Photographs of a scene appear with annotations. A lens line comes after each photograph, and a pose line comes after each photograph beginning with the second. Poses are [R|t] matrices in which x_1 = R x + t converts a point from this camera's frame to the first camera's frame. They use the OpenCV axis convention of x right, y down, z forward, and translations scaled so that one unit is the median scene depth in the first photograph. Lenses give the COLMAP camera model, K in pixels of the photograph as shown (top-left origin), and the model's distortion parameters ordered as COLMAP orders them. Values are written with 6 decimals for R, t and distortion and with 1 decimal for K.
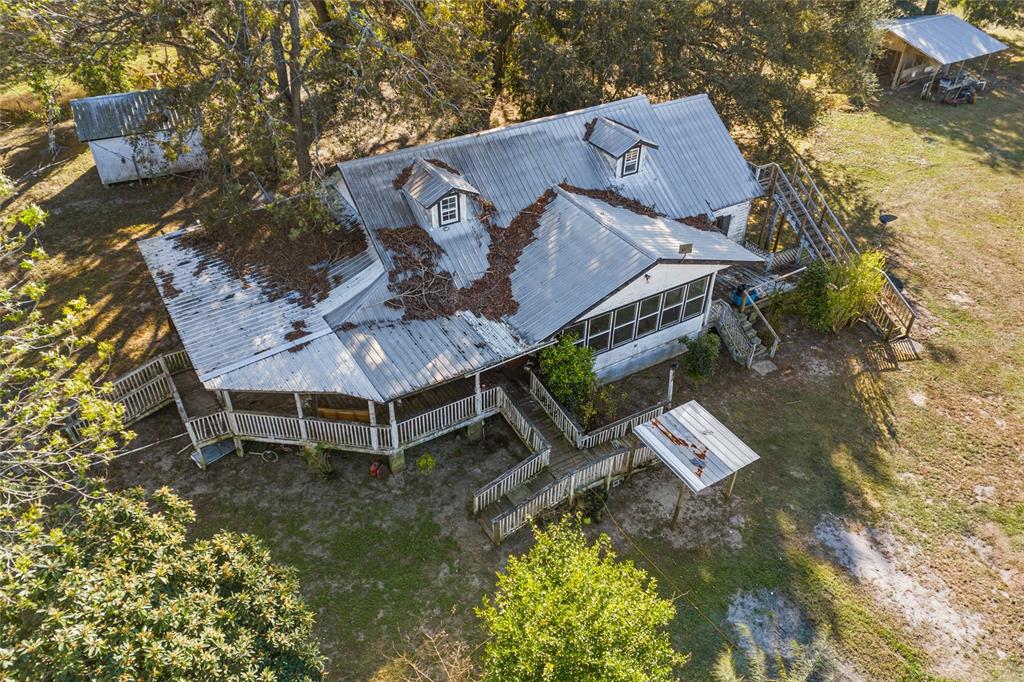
lens RADIAL K [[751.0, 0, 516.8], [0, 751.0, 343.1], [0, 0, 1]] dist [0.096277, -0.119750]
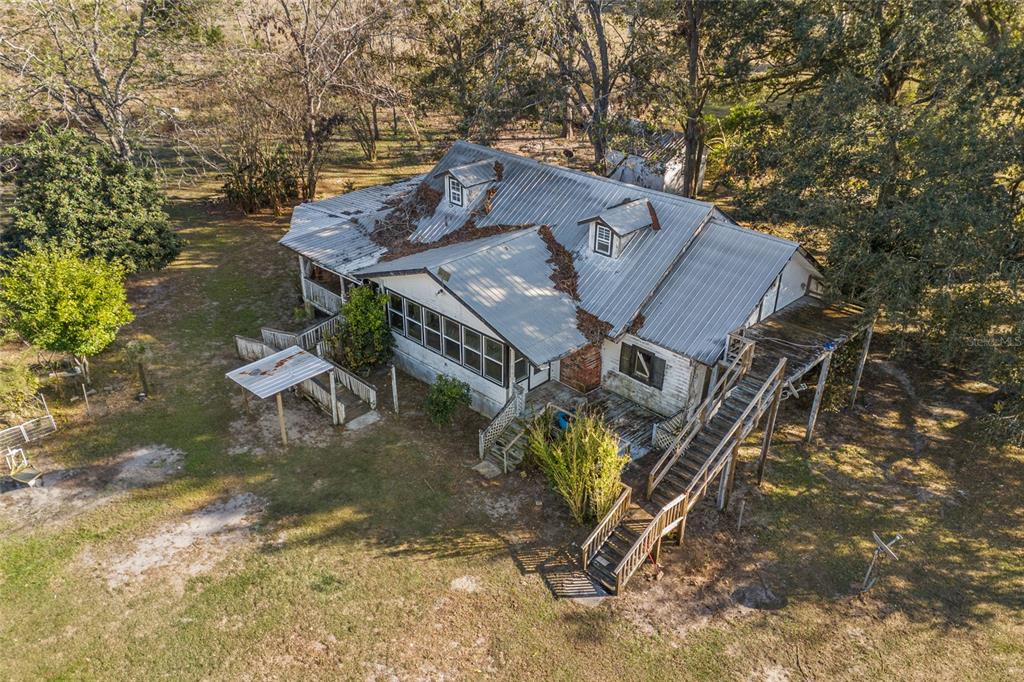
lens RADIAL K [[806.1, 0, 516.0], [0, 806.1, 374.5], [0, 0, 1]] dist [0.115151, -0.155382]
pose [[0.241057, 0.471851, -0.848085, 1.196218], [-0.592627, 0.763582, 0.256390, -0.346879], [0.768560, 0.440793, 0.463699, 0.594919]]
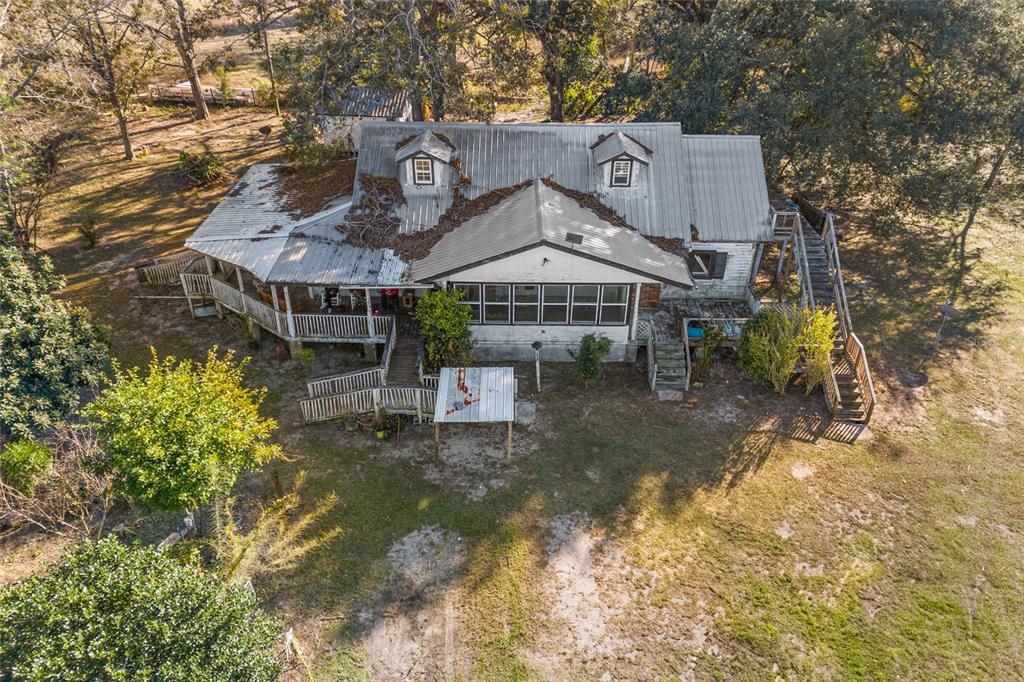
lens RADIAL K [[751.0, 0, 516.8], [0, 751.0, 343.1], [0, 0, 1]] dist [0.096277, -0.119750]
pose [[0.851911, 0.268543, -0.449592, 0.633669], [-0.315422, 0.948439, -0.031171, 0.066732], [0.418040, 0.168366, 0.892690, 0.058646]]
